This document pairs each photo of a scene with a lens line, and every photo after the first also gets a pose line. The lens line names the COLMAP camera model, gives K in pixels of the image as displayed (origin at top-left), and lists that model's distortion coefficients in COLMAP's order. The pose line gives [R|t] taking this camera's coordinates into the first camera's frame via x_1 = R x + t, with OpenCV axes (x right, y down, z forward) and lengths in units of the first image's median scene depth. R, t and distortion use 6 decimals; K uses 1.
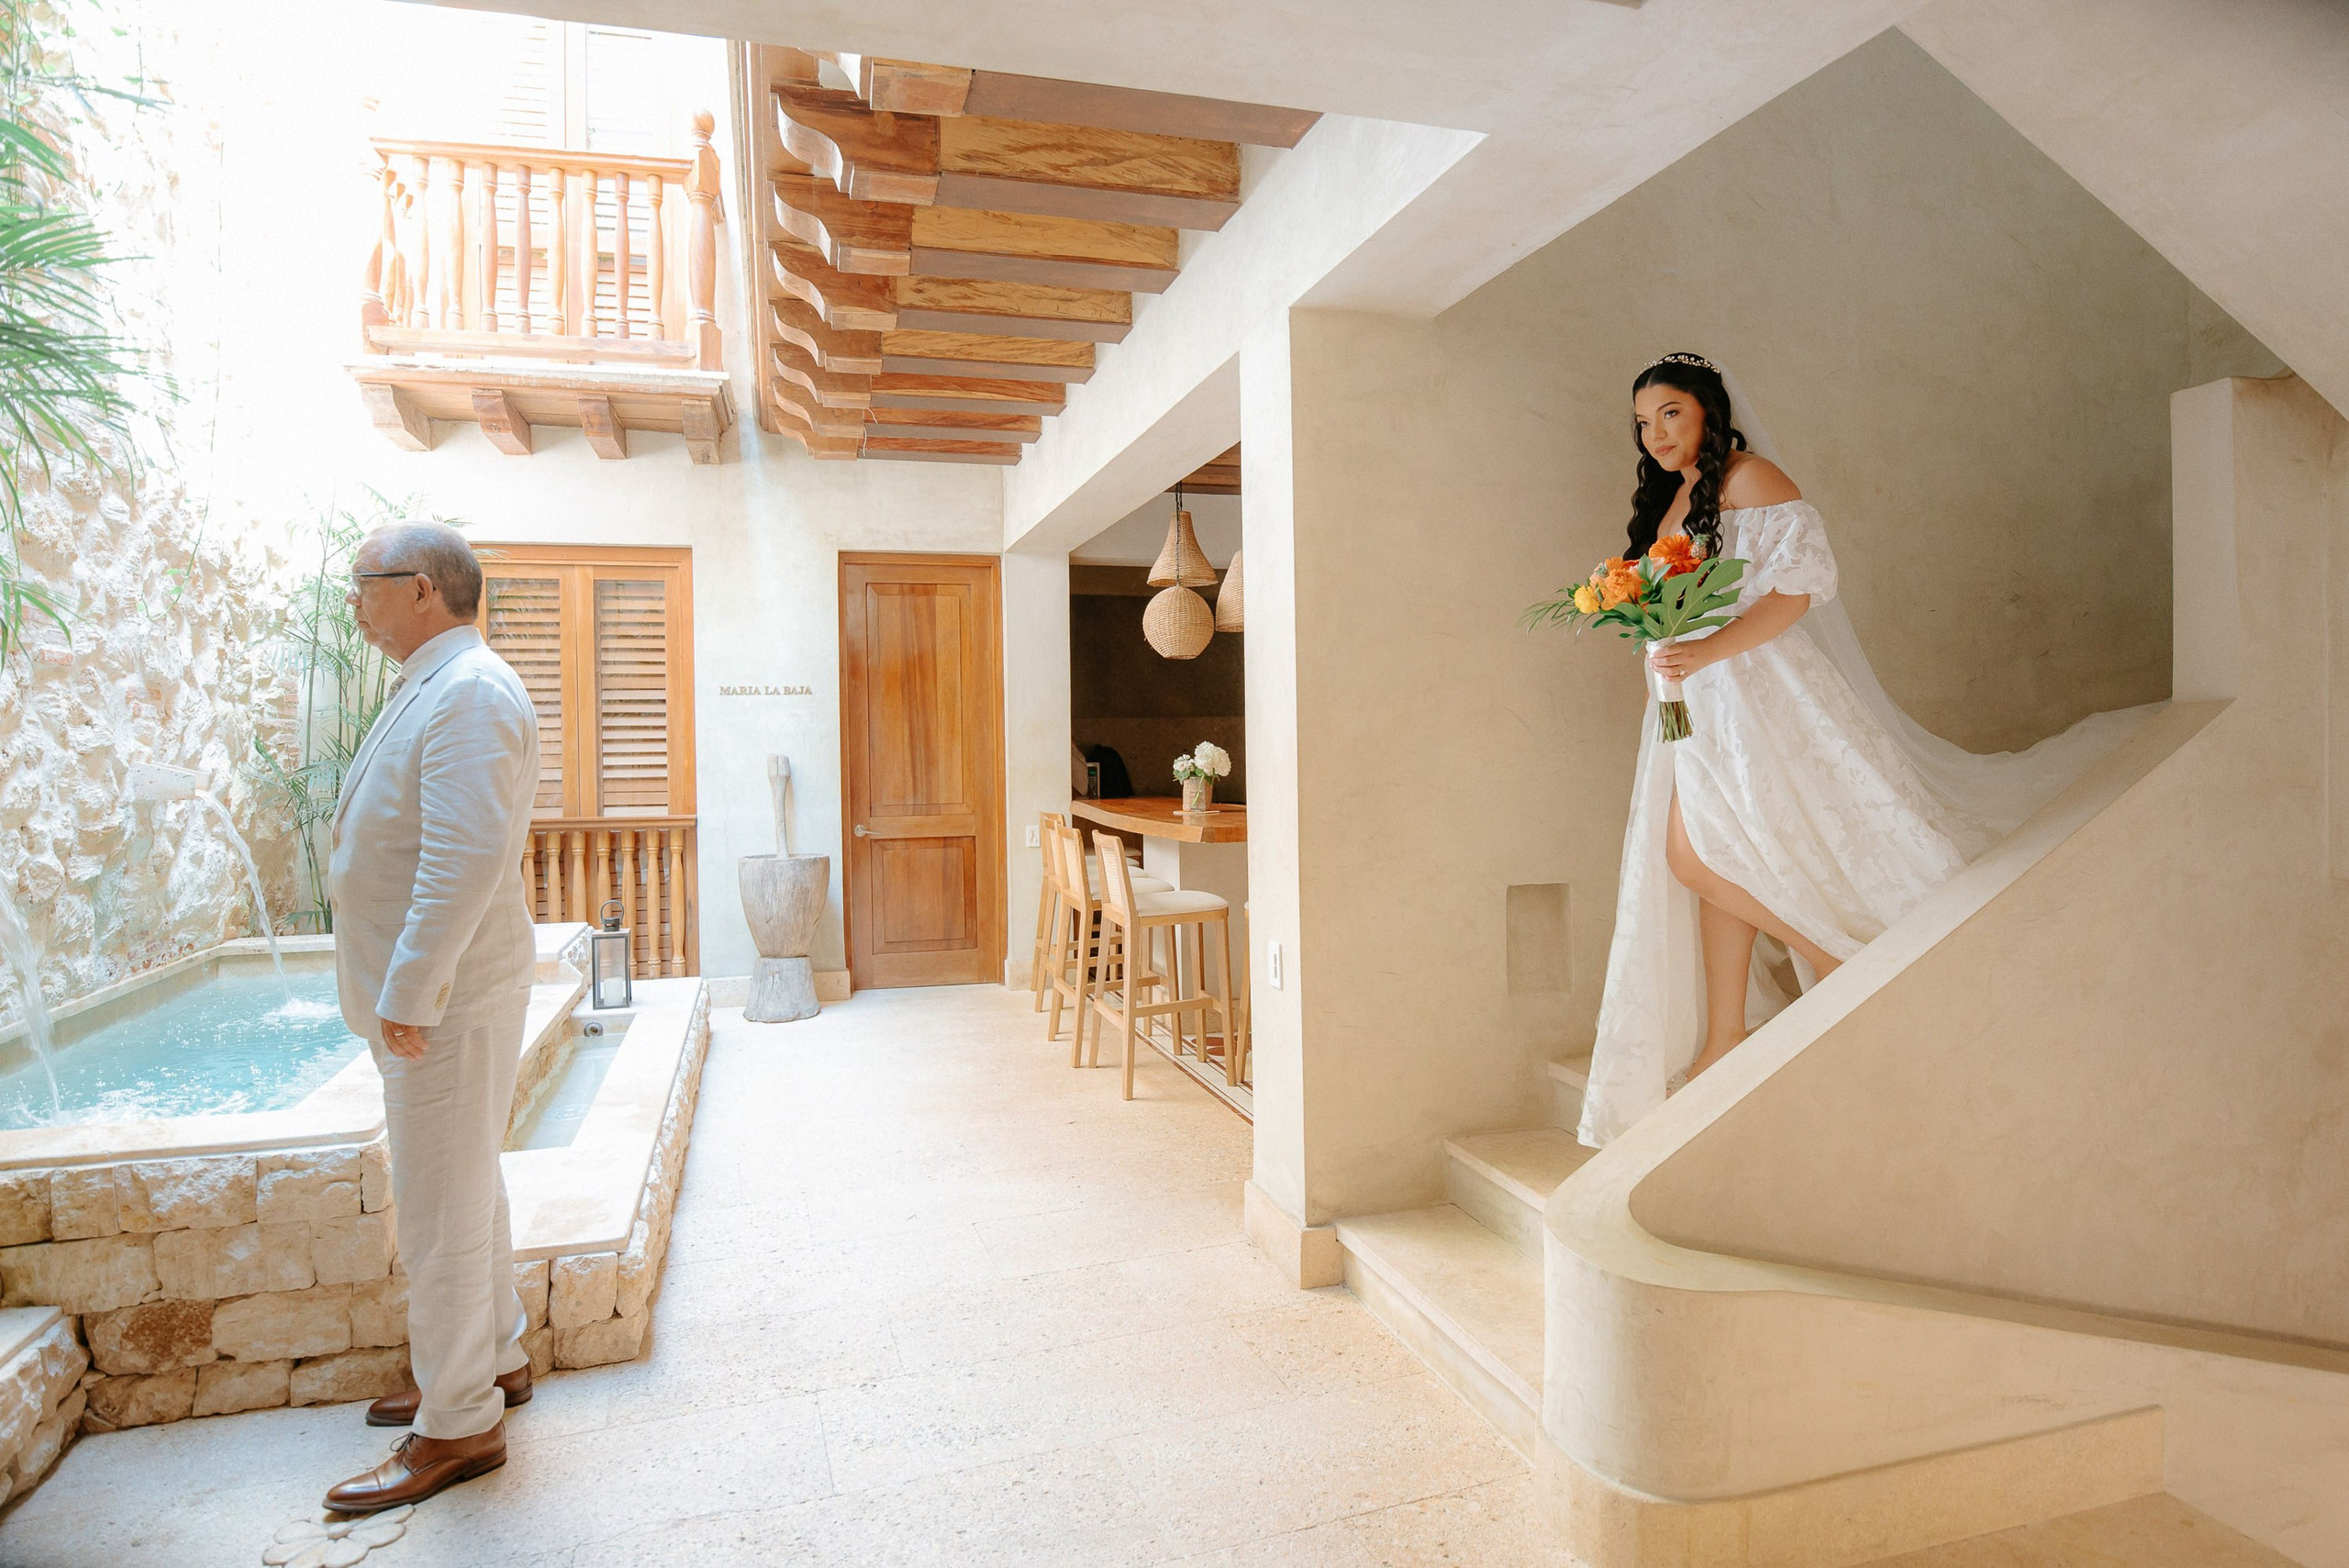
lens RADIAL K [[1248.7, 0, 1164.2], [0, 1248.7, 758.9], [0, 0, 1]] dist [-0.023858, -0.000534]
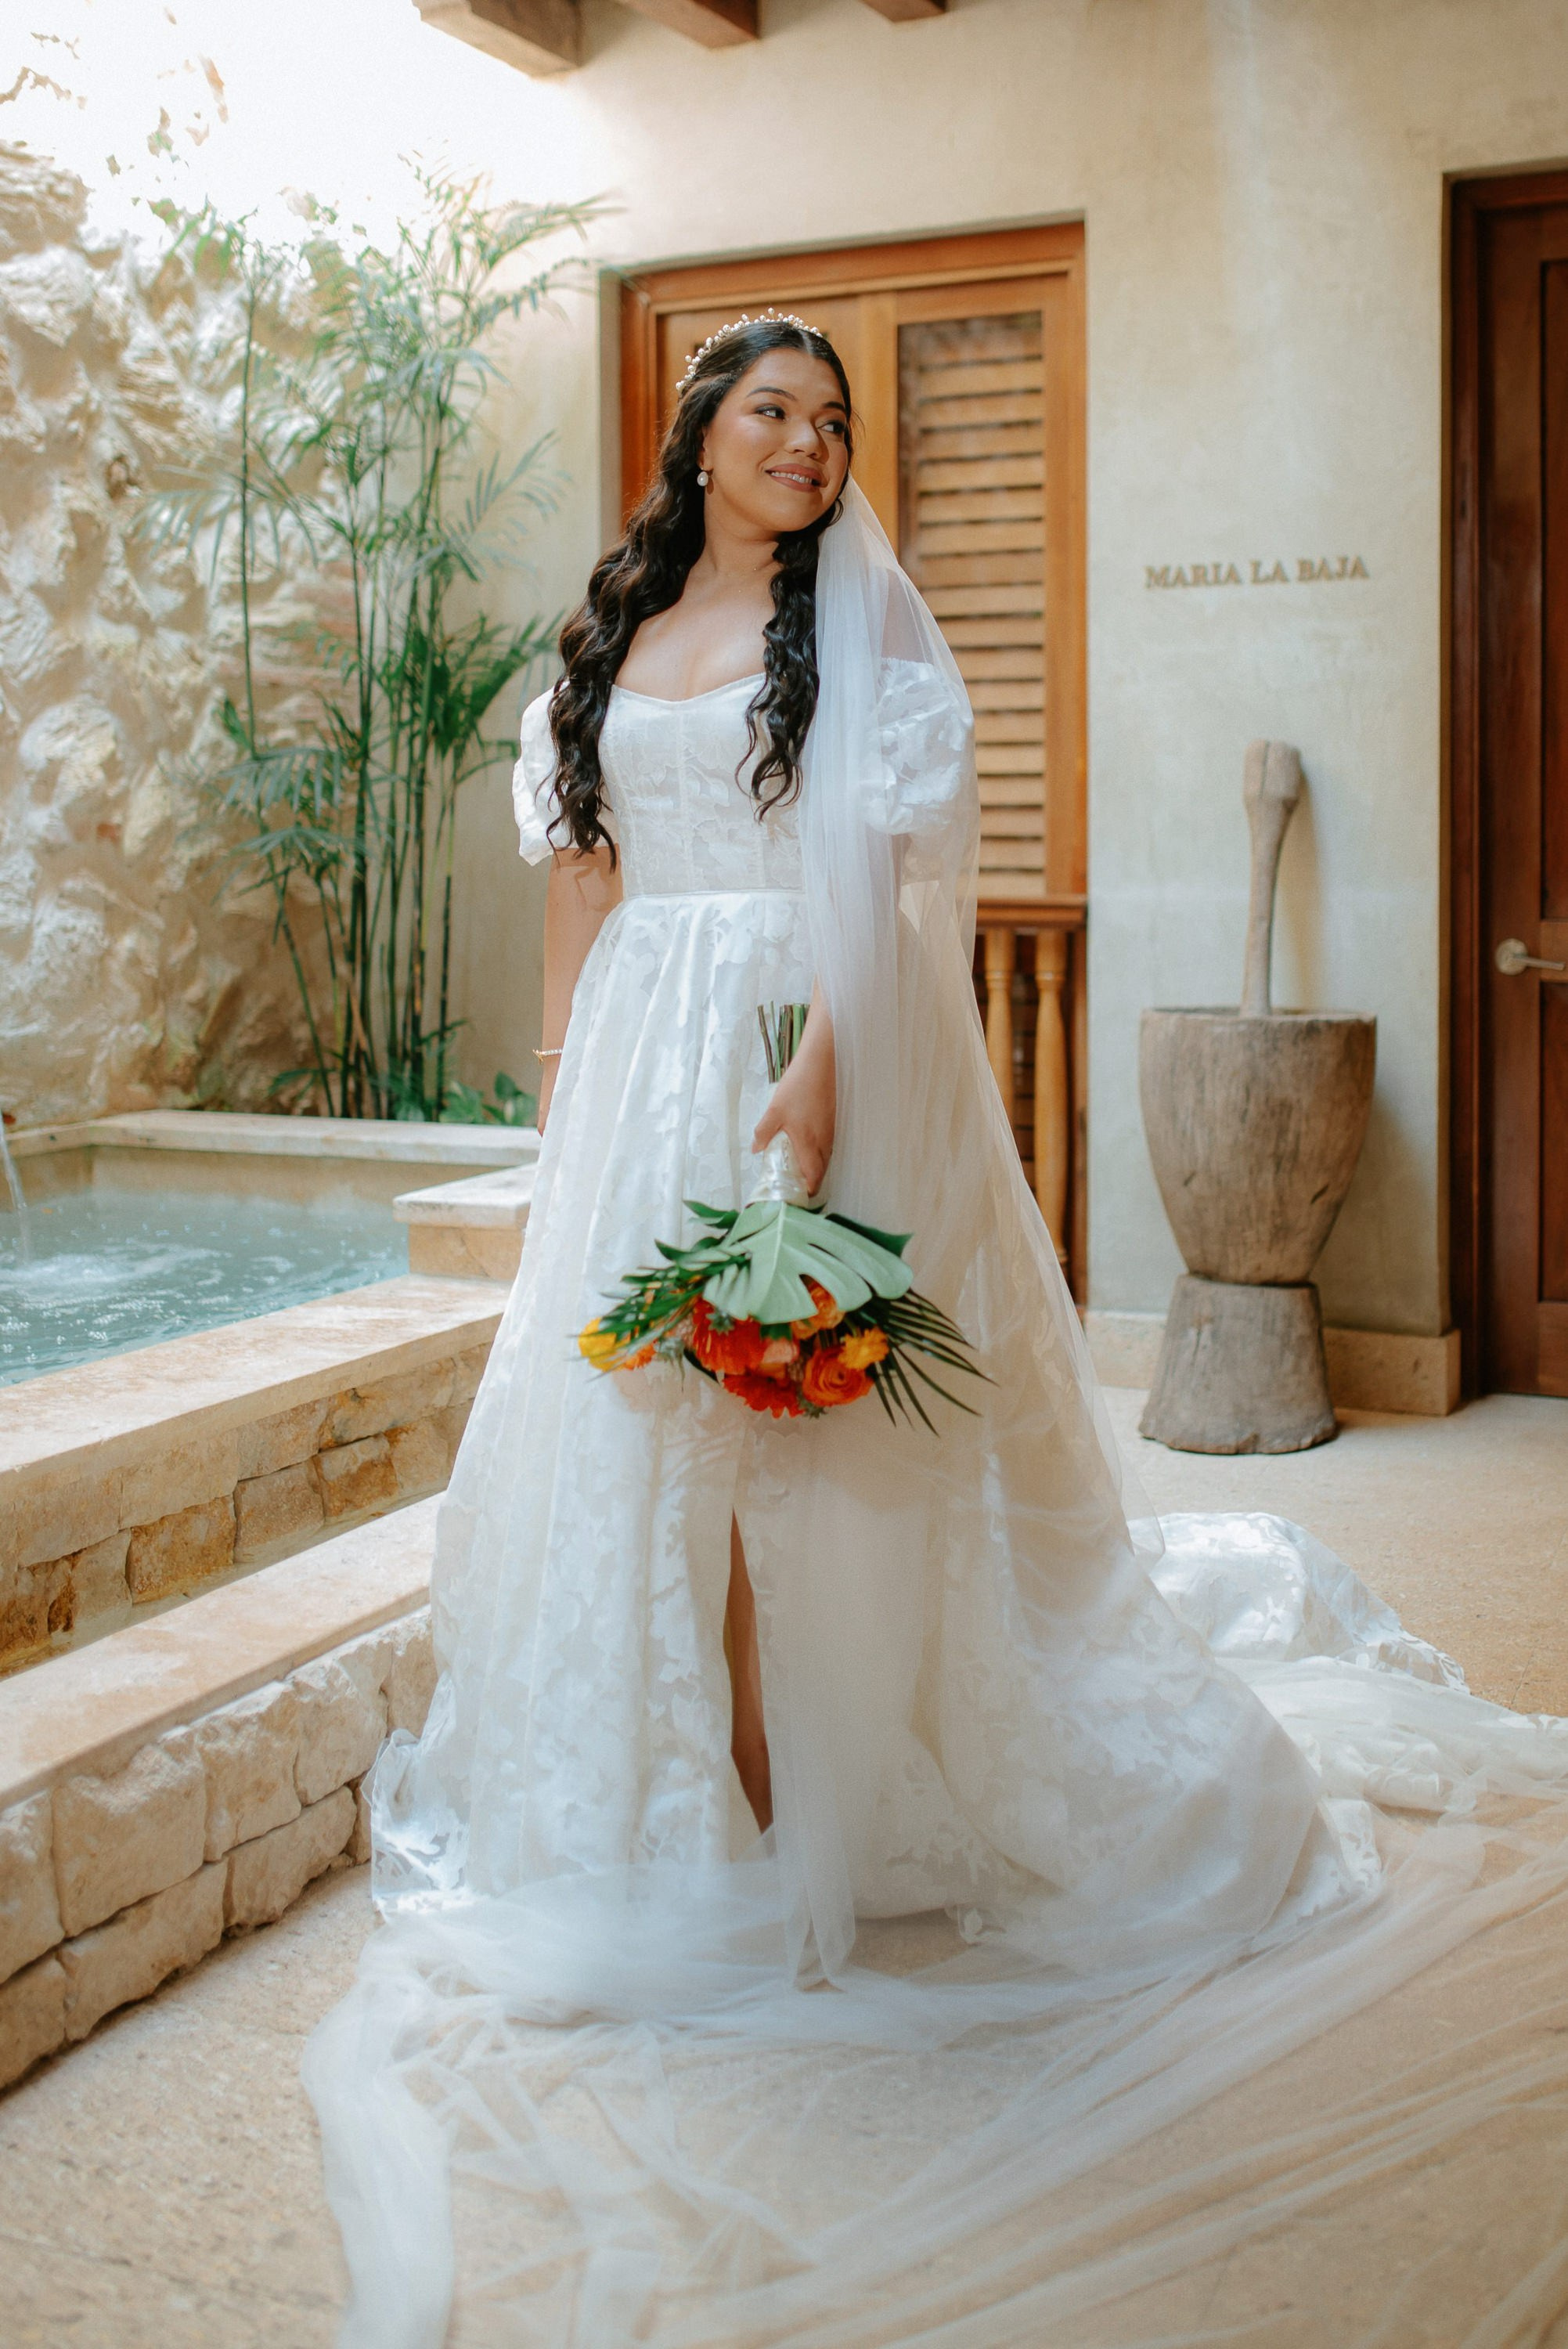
lens RADIAL K [[2601.3, 0, 923.3], [0, 2601.3, 924.5], [0, 0, 1]] dist [-0.059540, 0.074817]
pose [[0.767161, 0.035725, -0.640459, 0.137400], [-0.012689, 0.999098, 0.040532, 0.026232], [0.641329, -0.022968, 0.766922, 0.409886]]
